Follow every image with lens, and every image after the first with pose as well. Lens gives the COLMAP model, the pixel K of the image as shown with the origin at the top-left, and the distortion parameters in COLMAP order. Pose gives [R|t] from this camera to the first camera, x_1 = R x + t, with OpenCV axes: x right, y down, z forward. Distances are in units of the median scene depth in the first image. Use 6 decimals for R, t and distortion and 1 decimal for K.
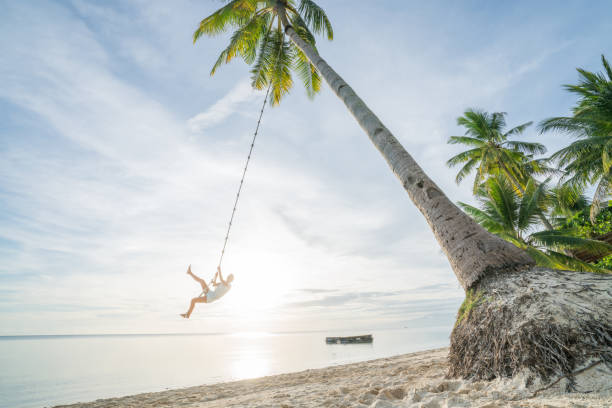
lens RADIAL K [[273.1, 0, 323.1], [0, 273.1, 212.8], [0, 0, 1]] dist [0.001299, 0.000082]
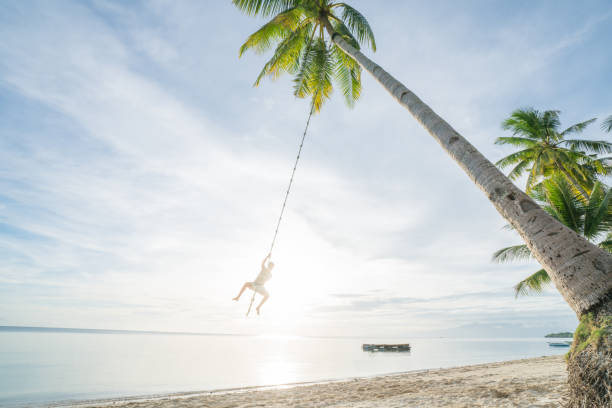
lens RADIAL K [[276.6, 0, 305.2], [0, 276.6, 207.8], [0, 0, 1]] dist [-0.010949, 0.009542]
pose [[0.995466, -0.003105, -0.095070, -0.120673], [0.001616, 0.999875, -0.015734, -0.022938], [0.095107, 0.015509, 0.995346, -0.009369]]
